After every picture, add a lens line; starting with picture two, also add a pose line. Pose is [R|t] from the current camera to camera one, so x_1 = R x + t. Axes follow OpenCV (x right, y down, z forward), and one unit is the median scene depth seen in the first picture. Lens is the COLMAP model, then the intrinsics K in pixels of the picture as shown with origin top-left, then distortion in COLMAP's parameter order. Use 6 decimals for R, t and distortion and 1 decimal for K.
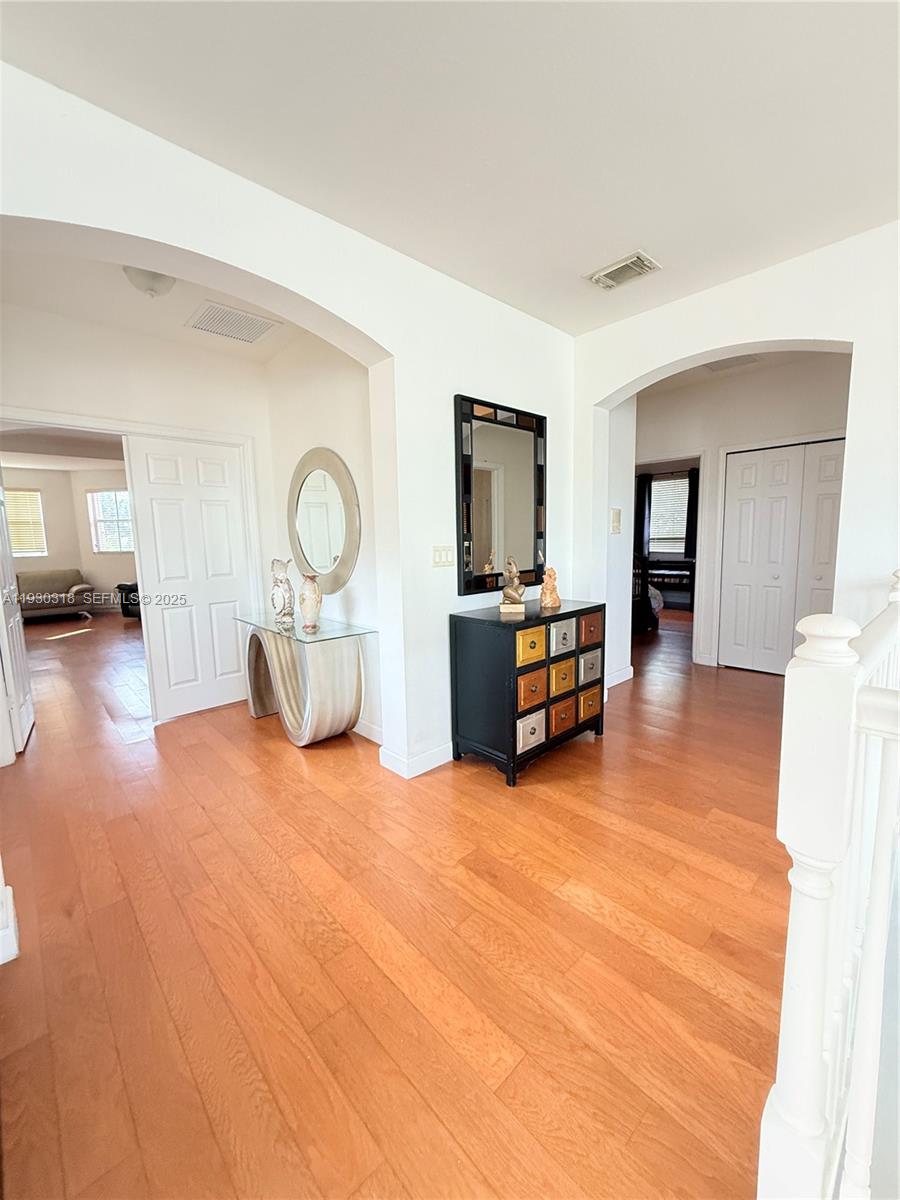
lens RADIAL K [[476.8, 0, 450.0], [0, 476.8, 600.0], [0, 0, 1]] dist [0.000728, 0.000085]
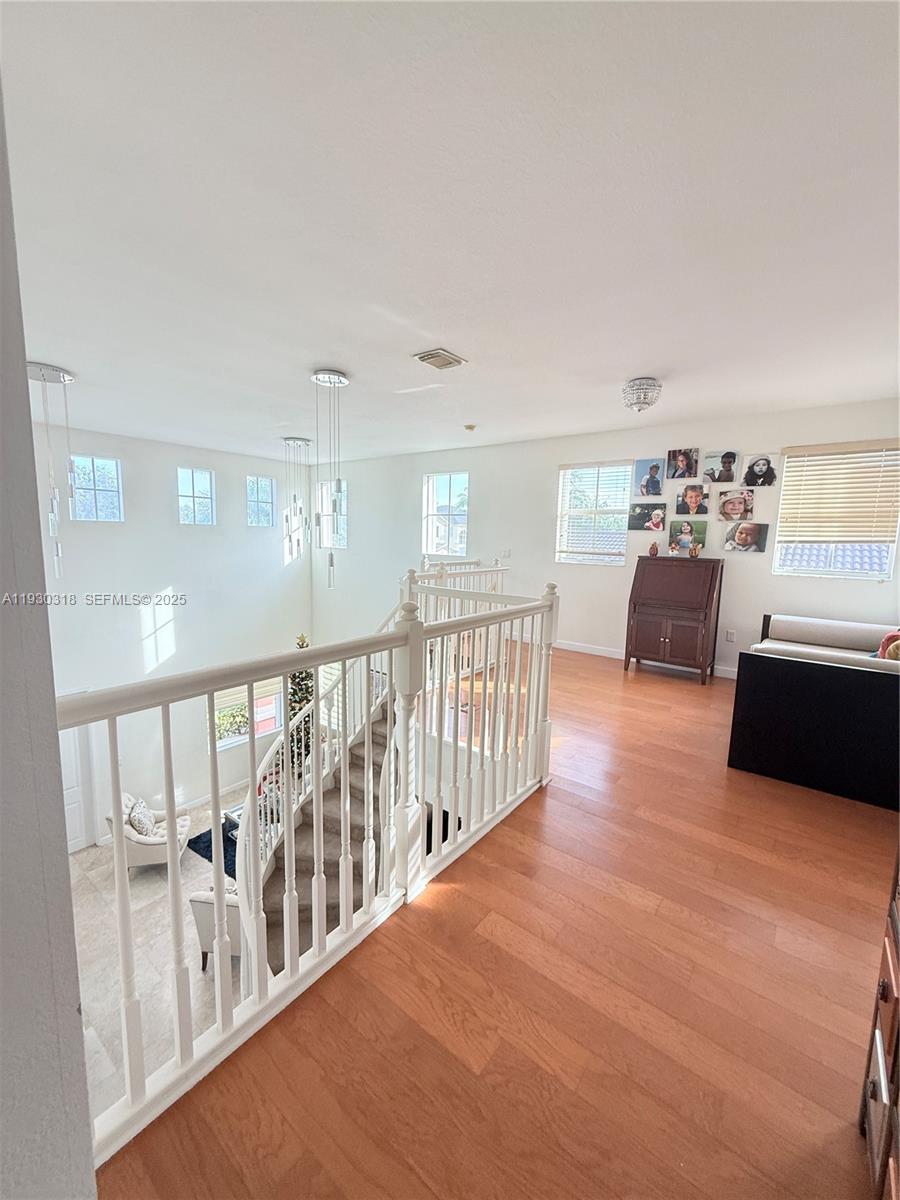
lens RADIAL K [[476.8, 0, 450.0], [0, 476.8, 600.0], [0, 0, 1]] dist [0.000728, 0.000085]
pose [[-0.988792, 0.019503, -0.148020, 0.516952], [-0.018971, 0.966983, 0.254136, -0.192034], [0.148089, 0.254095, -0.955775, 1.094781]]
